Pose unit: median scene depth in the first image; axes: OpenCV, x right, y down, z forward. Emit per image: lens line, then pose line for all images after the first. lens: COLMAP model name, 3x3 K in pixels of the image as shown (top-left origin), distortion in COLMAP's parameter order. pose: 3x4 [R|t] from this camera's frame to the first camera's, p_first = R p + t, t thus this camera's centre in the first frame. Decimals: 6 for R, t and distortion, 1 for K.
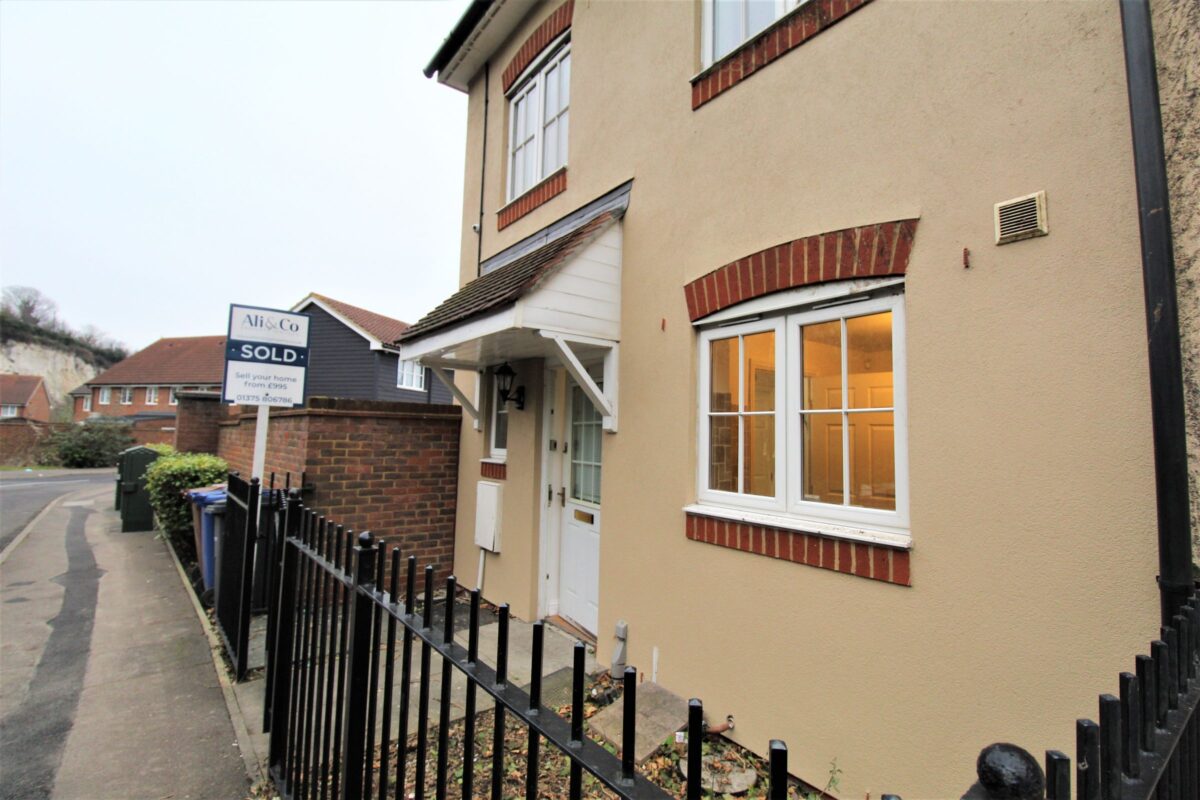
lens RADIAL K [[549.0, 0, 600.0], [0, 549.0, 400.0], [0, 0, 1]] dist [0.001204, -0.014390]
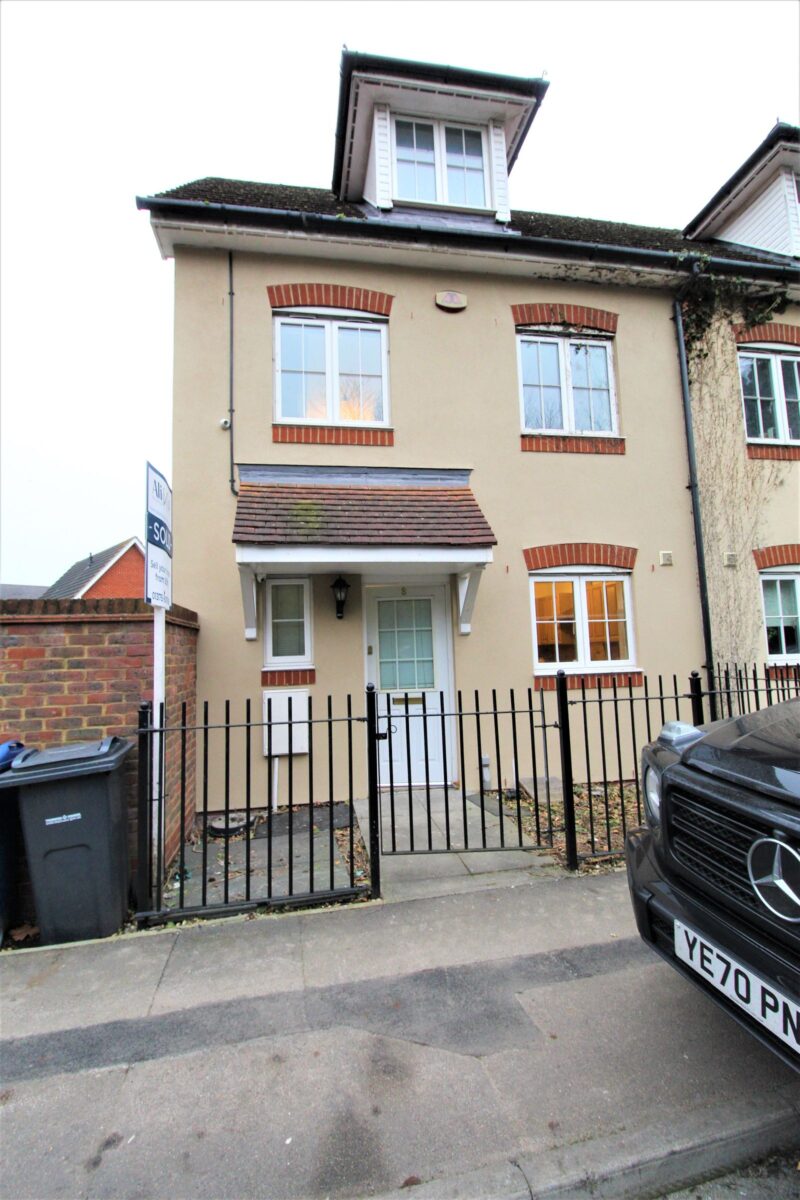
lens RADIAL K [[549.0, 0, 400.0], [0, 549.0, 600.0], [0, 0, 1]] dist [0.001204, -0.014390]
pose [[0.458441, 0.046395, 0.887513, -1.820245], [-0.019294, 0.998921, -0.042252, 0.042273], [-0.888516, 0.002247, 0.458841, 0.624556]]
